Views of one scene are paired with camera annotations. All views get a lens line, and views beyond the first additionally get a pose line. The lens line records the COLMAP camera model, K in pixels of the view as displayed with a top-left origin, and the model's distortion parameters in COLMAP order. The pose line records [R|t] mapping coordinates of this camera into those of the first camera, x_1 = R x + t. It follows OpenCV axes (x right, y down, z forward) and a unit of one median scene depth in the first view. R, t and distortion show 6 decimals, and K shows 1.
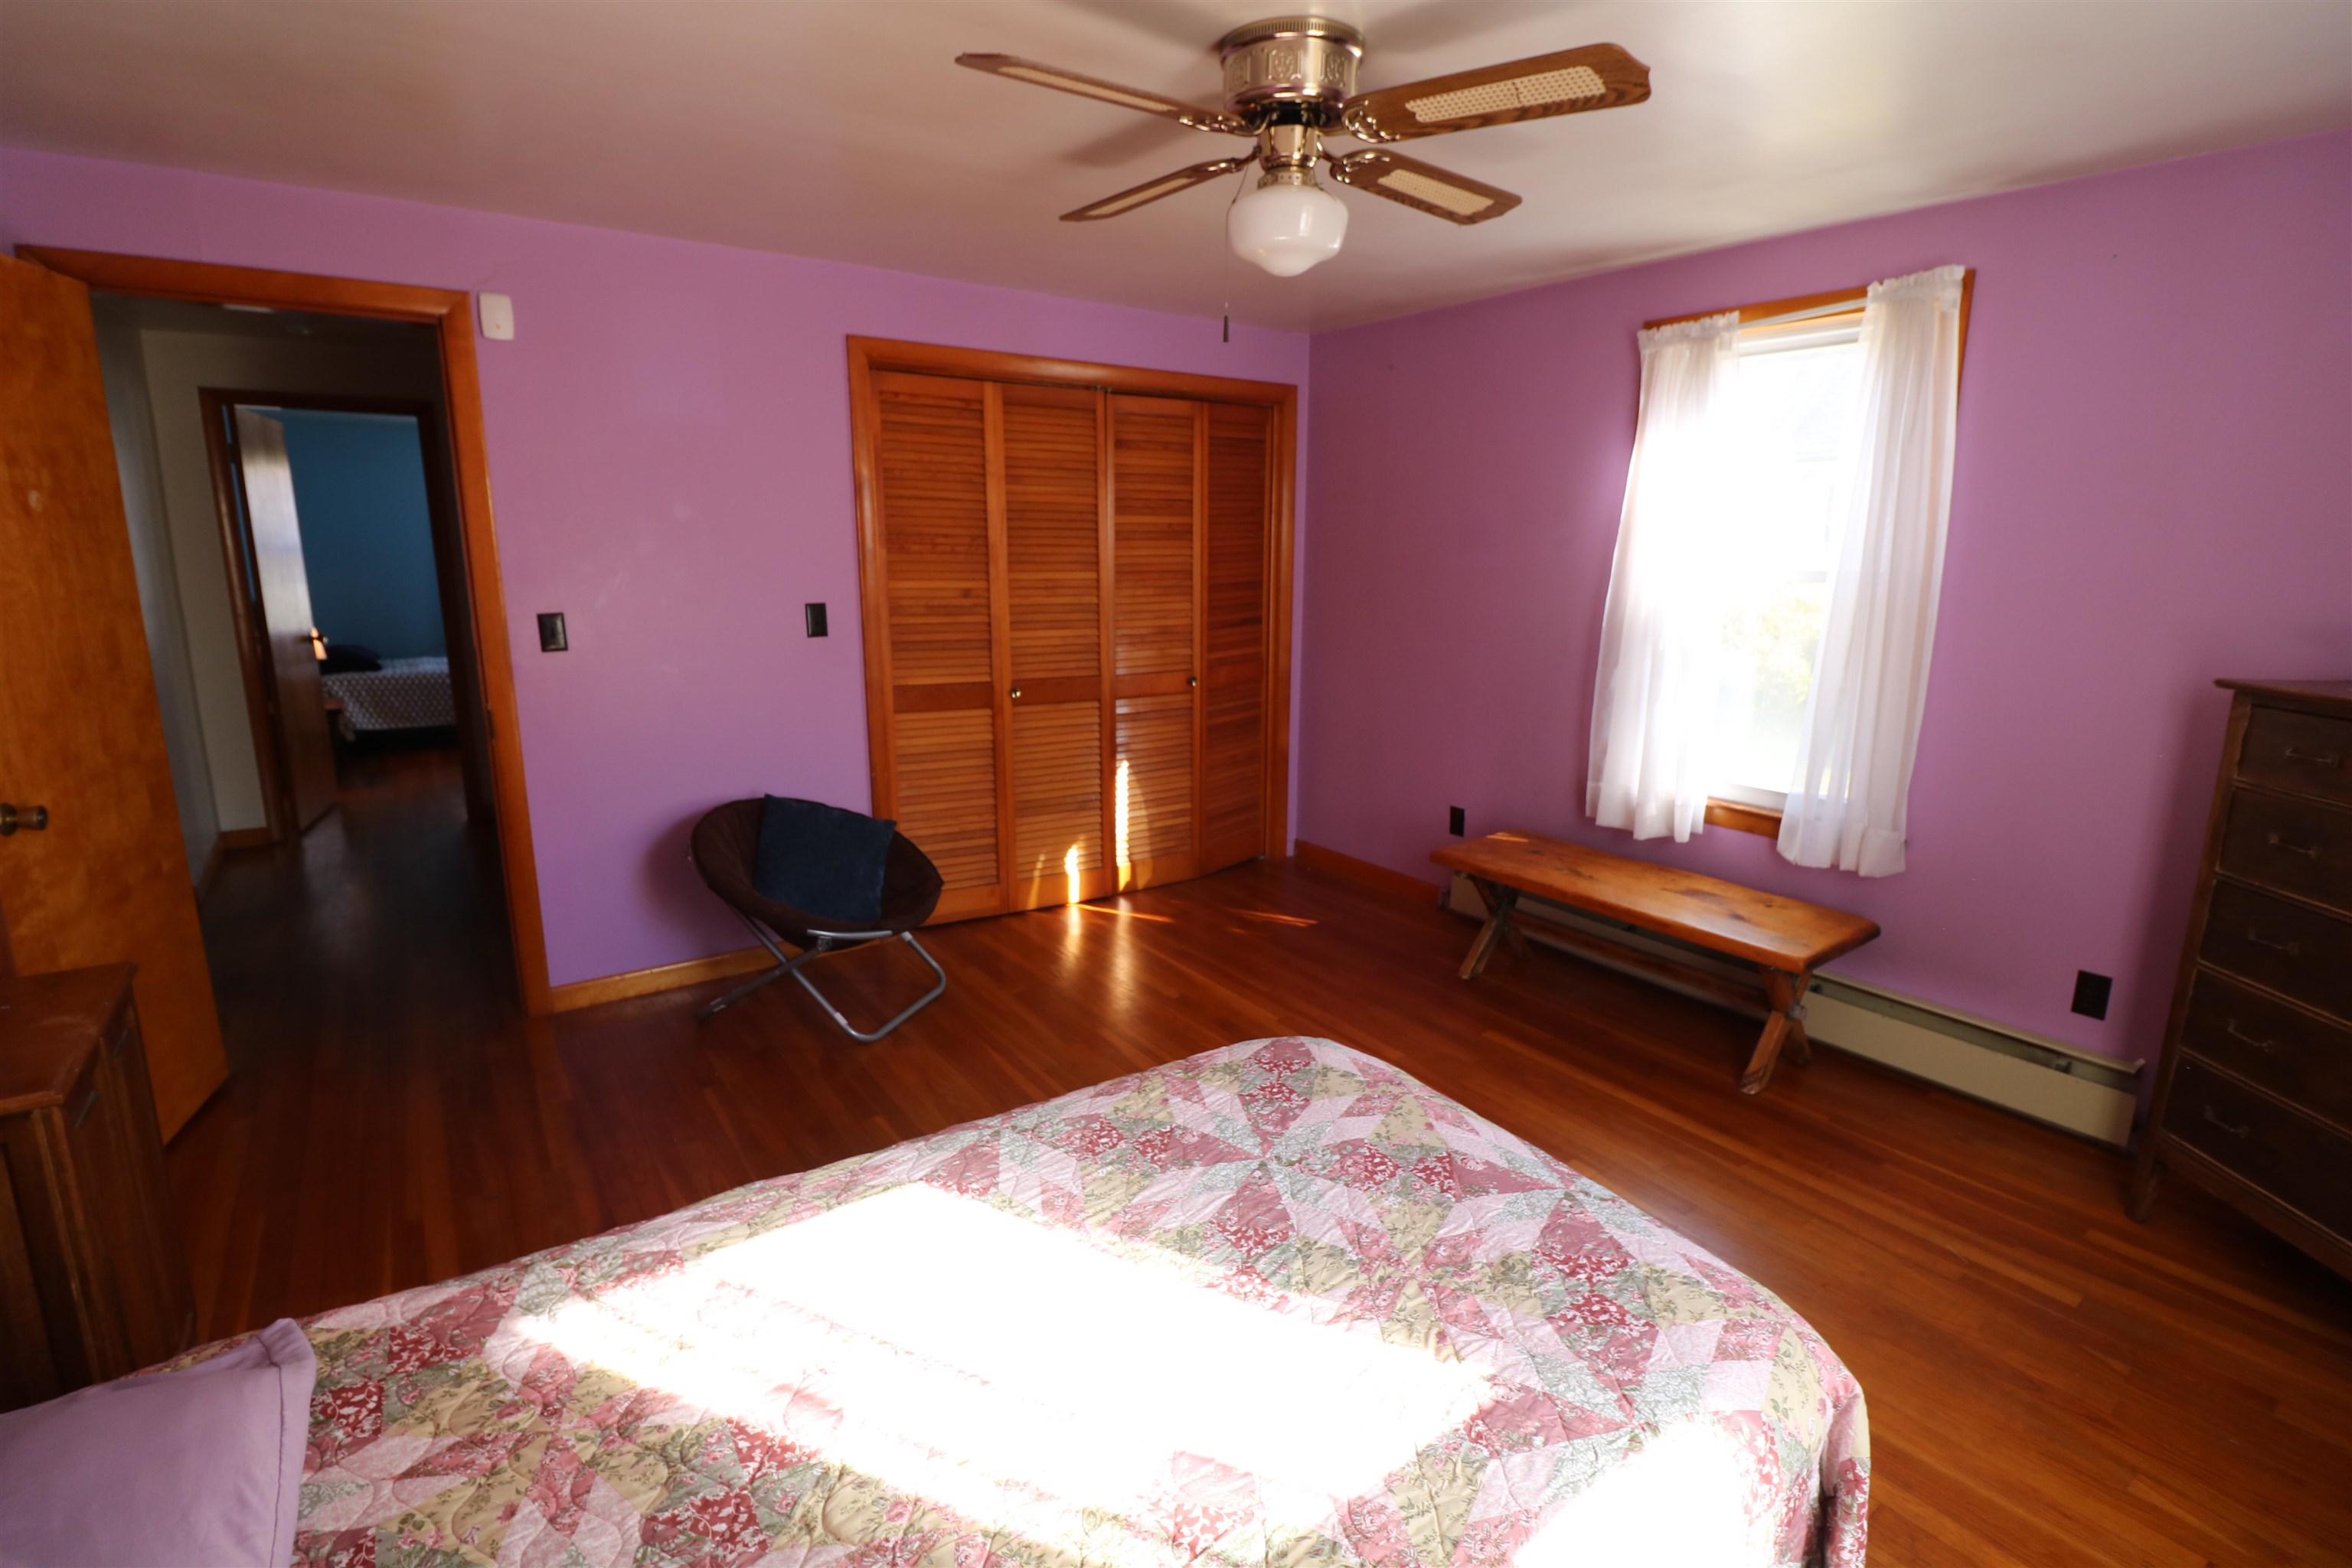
lens RADIAL K [[1092.0, 0, 1176.0], [0, 1092.0, 761.6], [0, 0, 1]] dist [-0.000078, -0.012182]
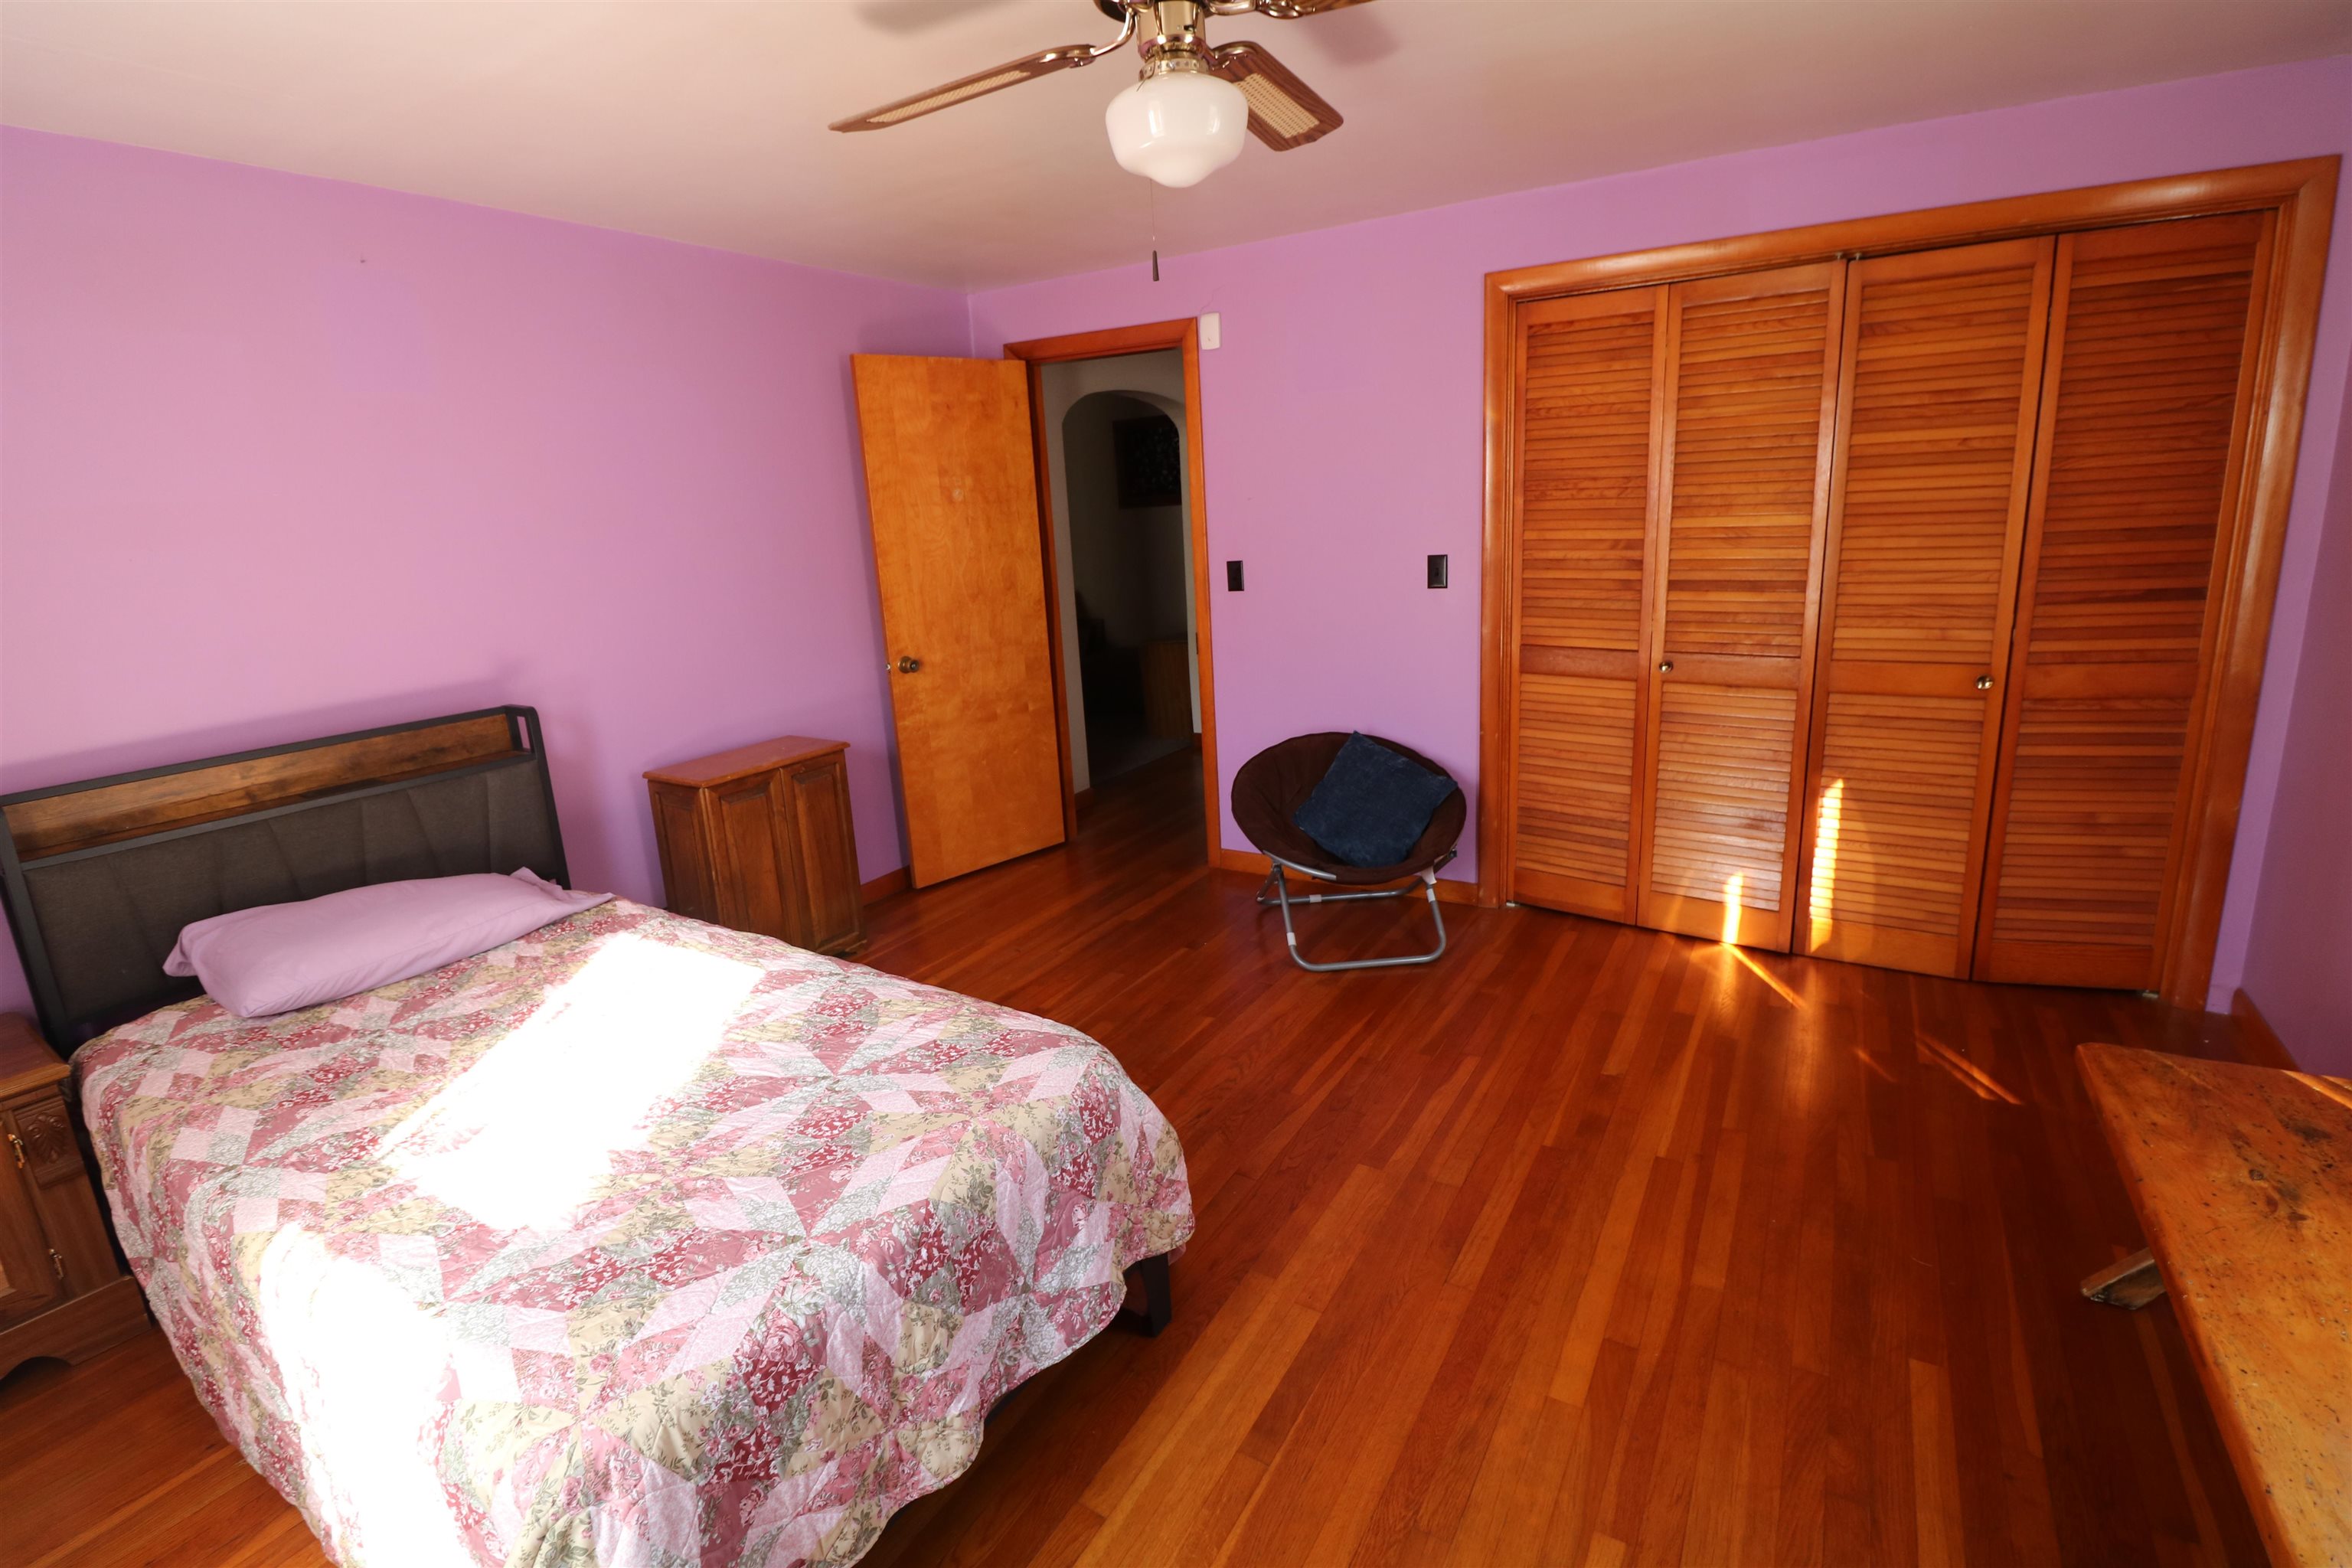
lens RADIAL K [[1086.0, 0, 1175.6], [0, 1086.0, 766.7], [0, 0, 1]] dist [0.000149, -0.012229]
pose [[0.392985, 0.191728, -0.899335, 0.879159], [-0.131652, 0.979677, 0.151327, -0.124009], [0.910072, 0.058930, 0.410240, 0.637108]]
